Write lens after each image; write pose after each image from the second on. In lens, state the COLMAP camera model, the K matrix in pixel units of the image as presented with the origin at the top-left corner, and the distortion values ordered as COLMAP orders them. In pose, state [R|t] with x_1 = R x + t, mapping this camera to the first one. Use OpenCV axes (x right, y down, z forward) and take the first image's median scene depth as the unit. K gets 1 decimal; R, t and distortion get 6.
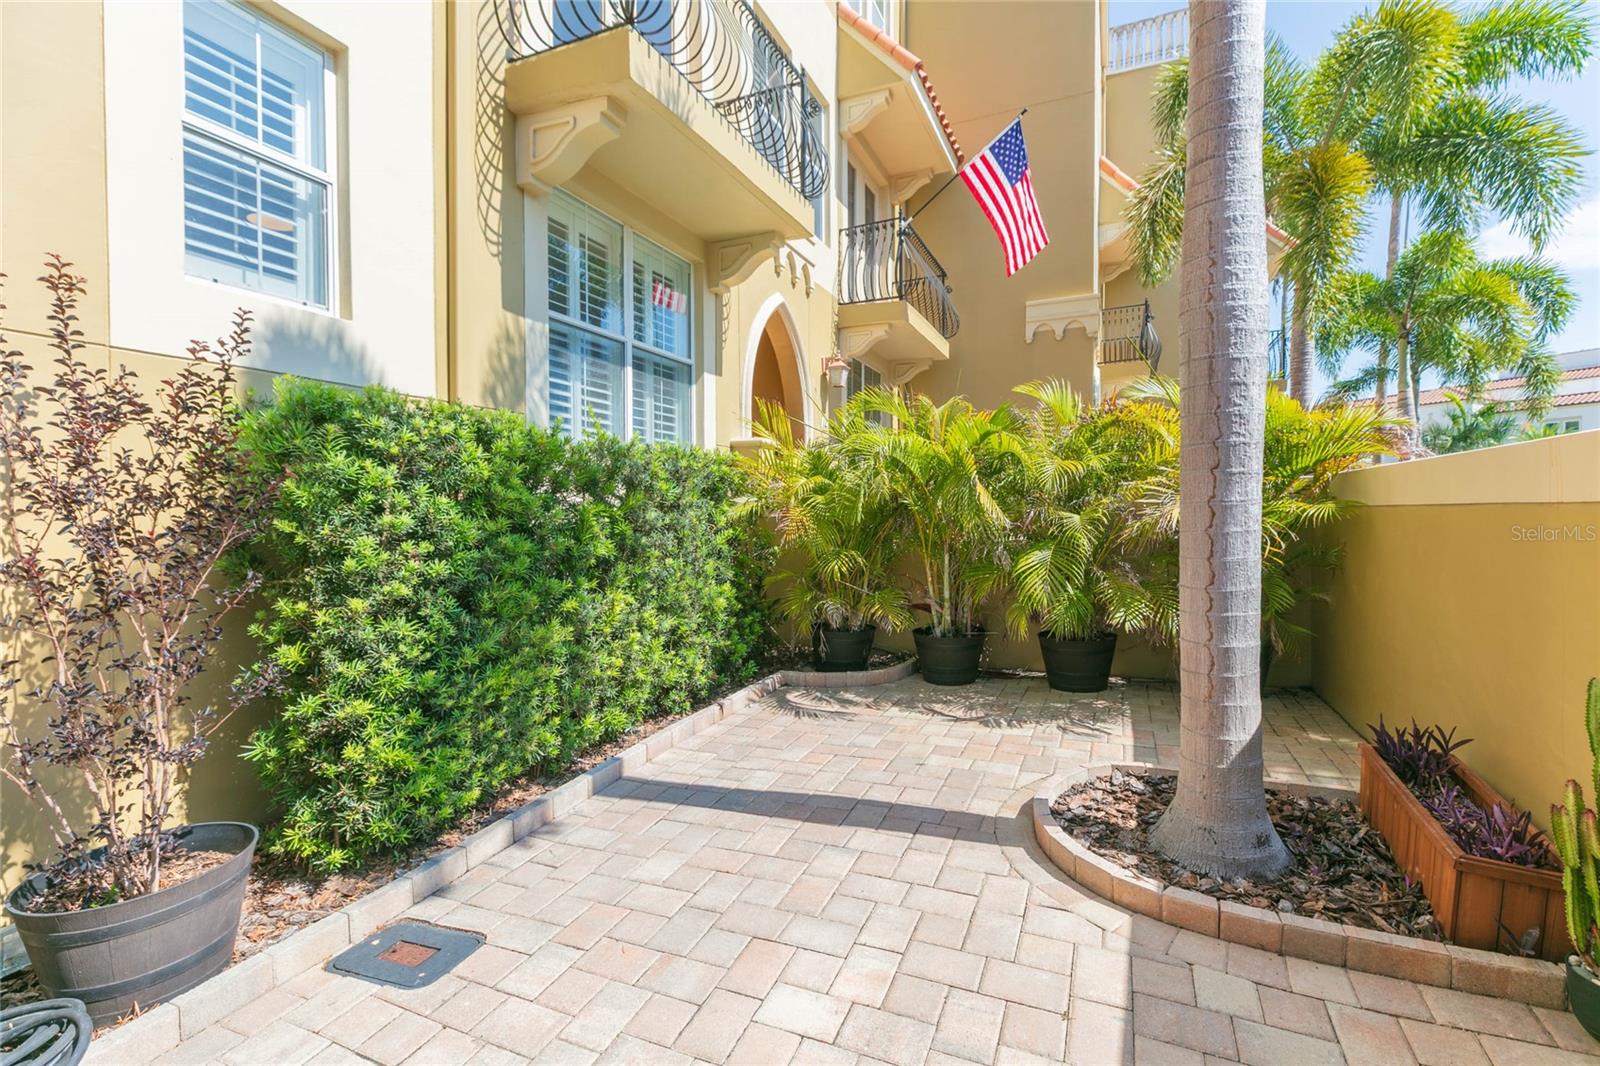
lens RADIAL K [[717.0, 0, 806.0], [0, 717.0, 526.9], [0, 0, 1]] dist [0.000998, -0.000573]
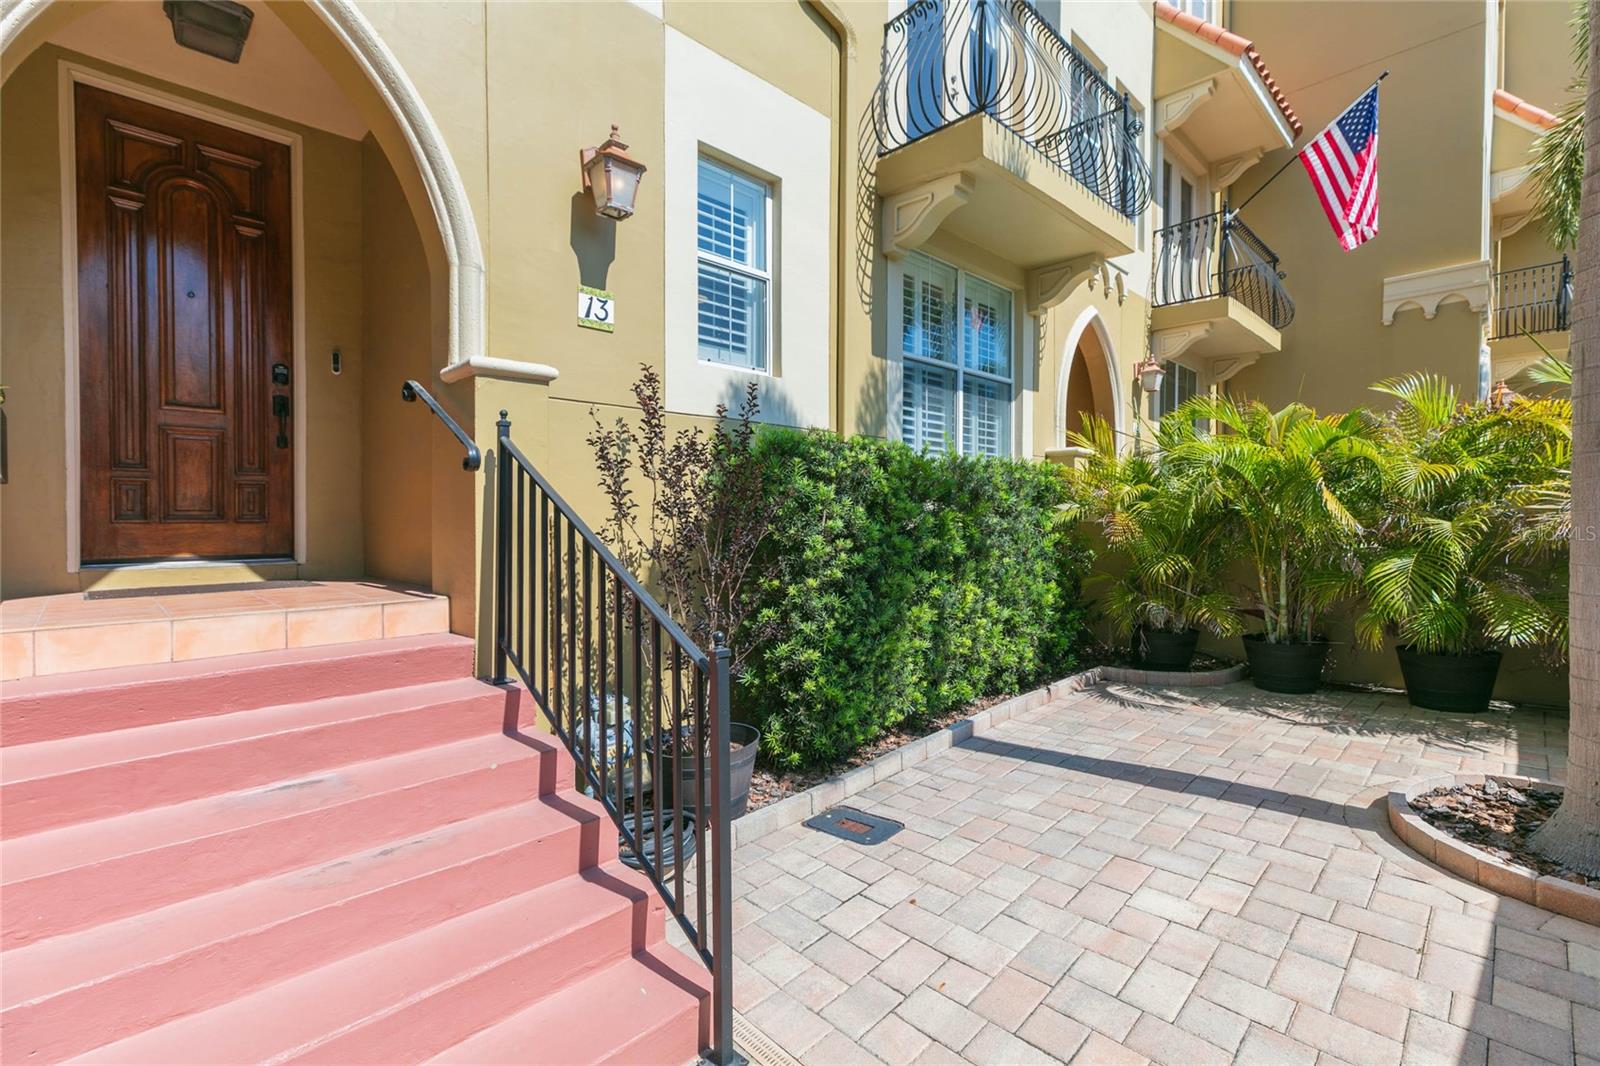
lens RADIAL K [[717.7, 0, 809.3], [0, 717.7, 533.6], [0, 0, 1]] dist [0.000272, -0.000498]
pose [[0.930923, 0.009628, -0.365090, -0.069200], [-0.008500, 0.999953, 0.004697, 0.002314], [0.365118, -0.001269, 0.930961, -0.216132]]
